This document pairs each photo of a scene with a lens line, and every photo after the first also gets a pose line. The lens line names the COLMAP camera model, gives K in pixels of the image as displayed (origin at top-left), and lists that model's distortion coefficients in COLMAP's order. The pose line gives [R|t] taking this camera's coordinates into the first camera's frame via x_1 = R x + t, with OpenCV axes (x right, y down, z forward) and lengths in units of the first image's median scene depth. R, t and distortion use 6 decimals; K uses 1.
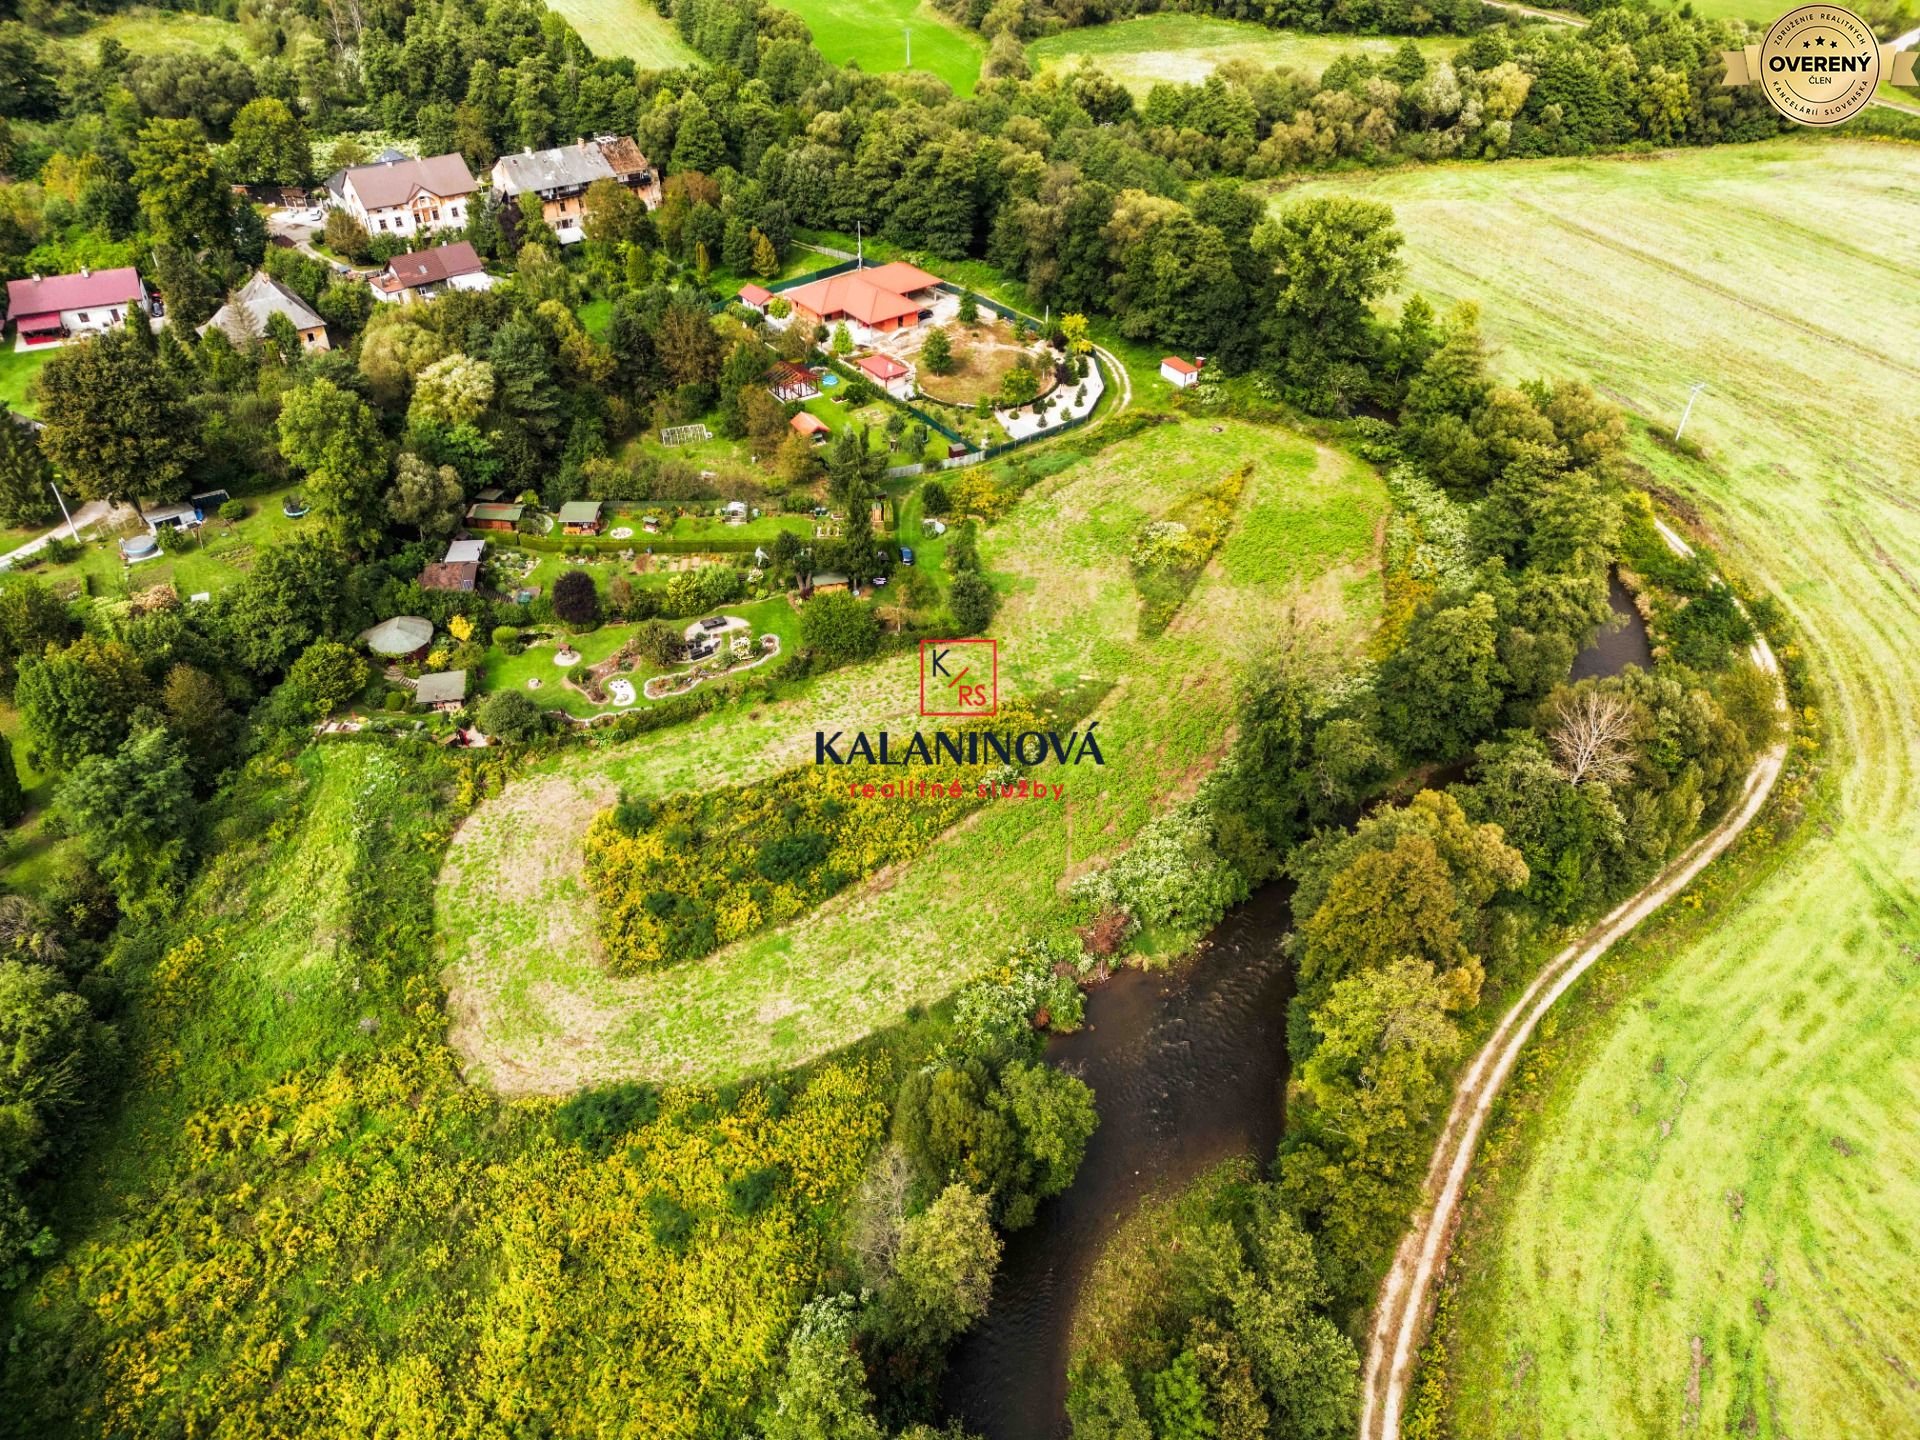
lens RADIAL K [[1338.1, 0, 960.0], [0, 1338.1, 720.0], [0, 0, 1]] dist [0.061693, -0.054952]
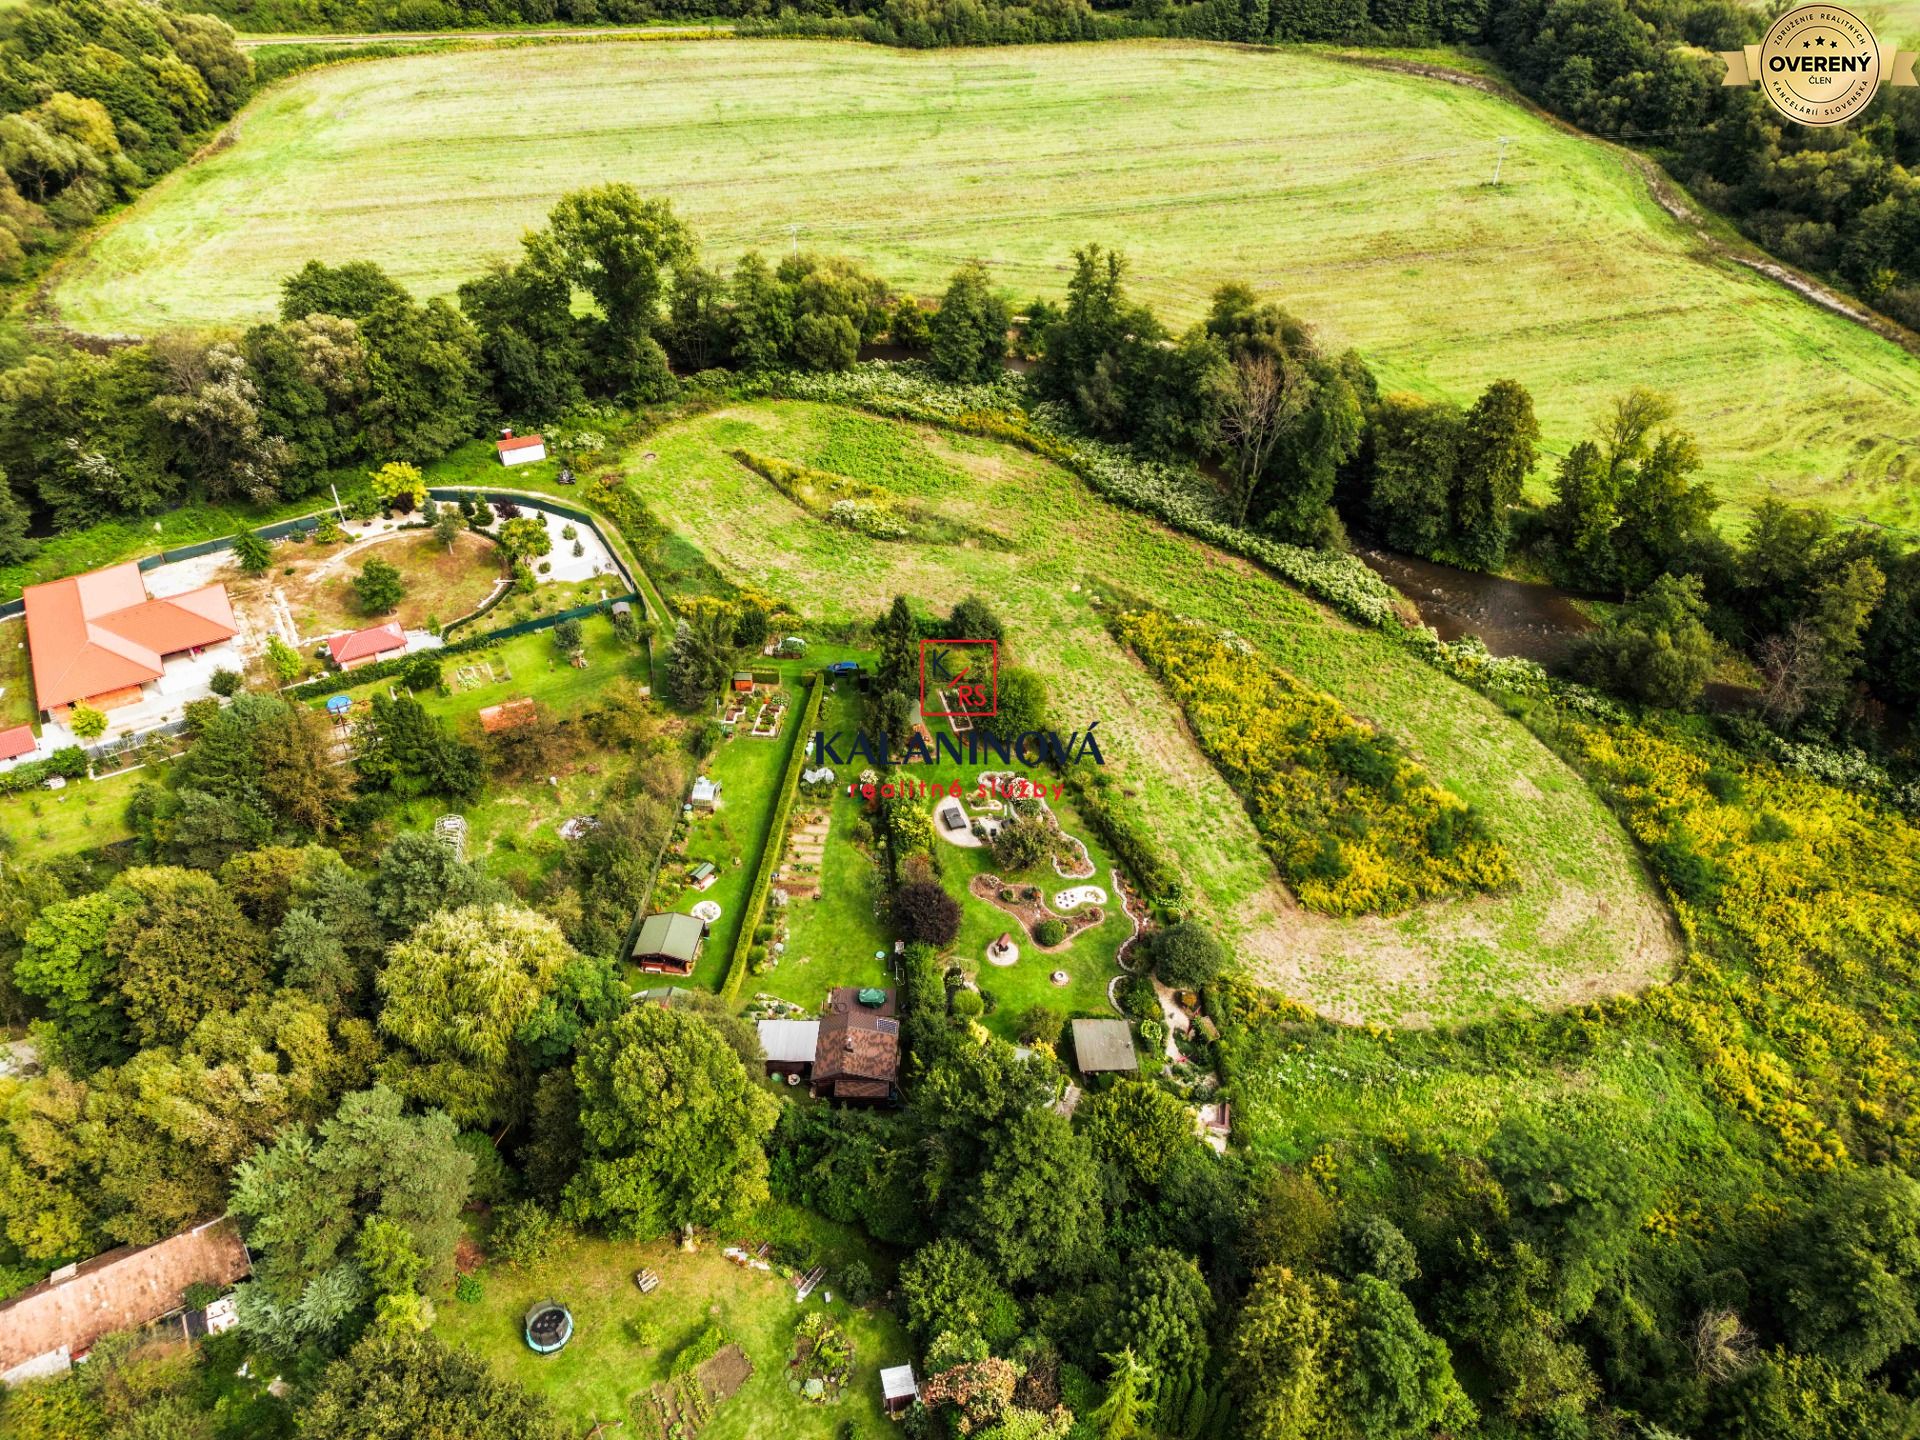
lens RADIAL K [[1338.1, 0, 960.0], [0, 1338.1, 720.0], [0, 0, 1]] dist [0.061693, -0.054952]
pose [[0.124137, -0.631632, 0.765265, -0.690344], [0.608905, 0.657437, 0.443861, -0.424101], [-0.783470, 0.410874, 0.466216, 0.519368]]
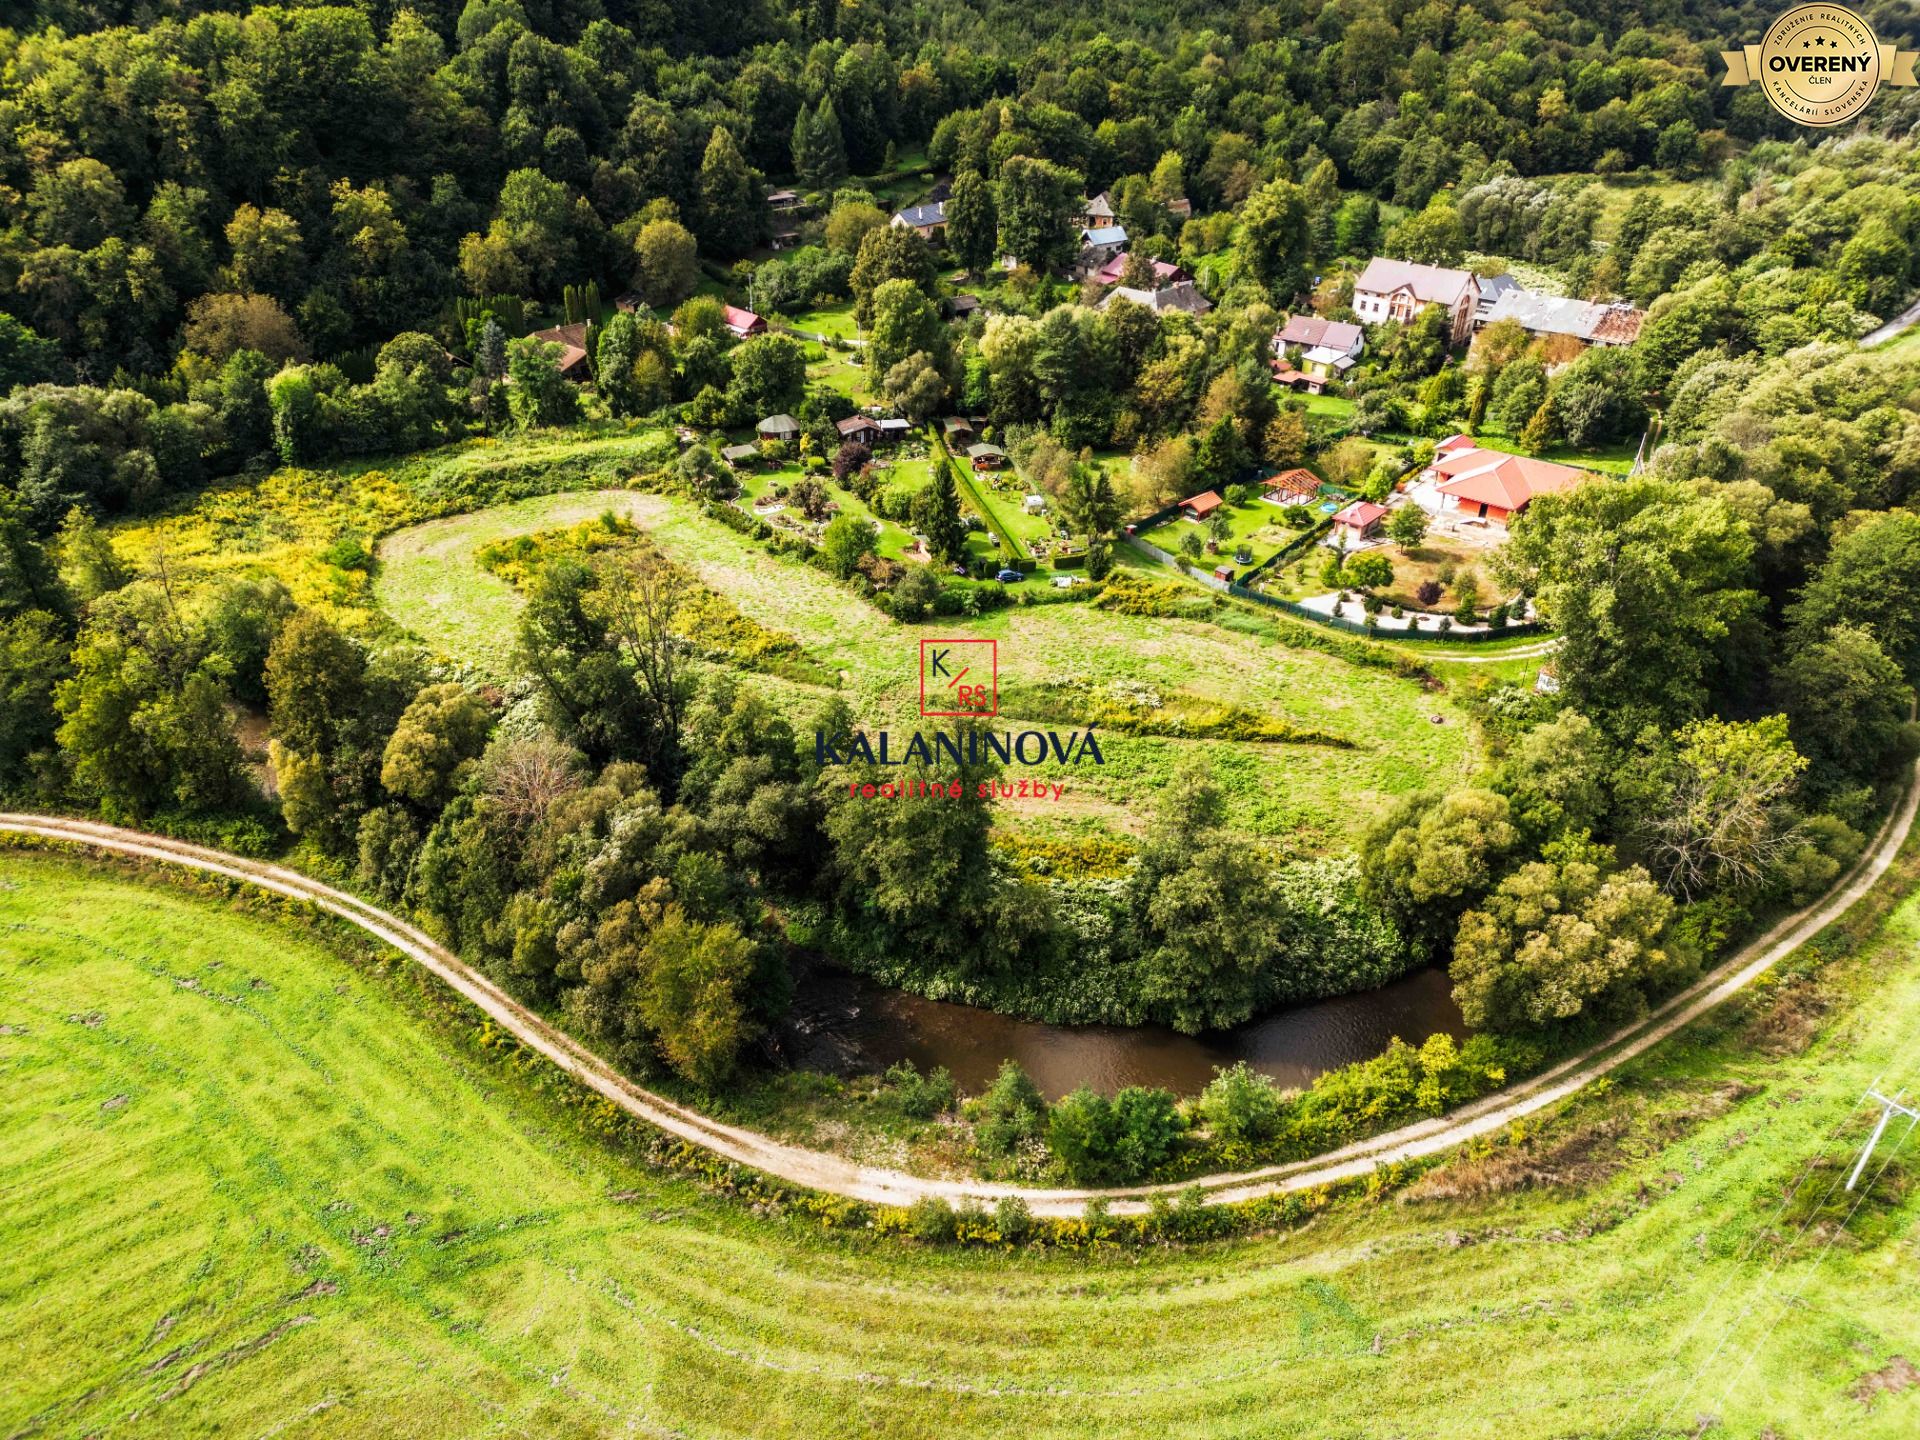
lens RADIAL K [[1338.1, 0, 960.0], [0, 1338.1, 720.0], [0, 0, 1]] dist [0.061693, -0.054952]
pose [[0.218592, 0.492691, -0.842302, 0.834706], [-0.615406, 0.739482, 0.272840, -0.285295], [0.757293, 0.458717, 0.464850, 0.518943]]
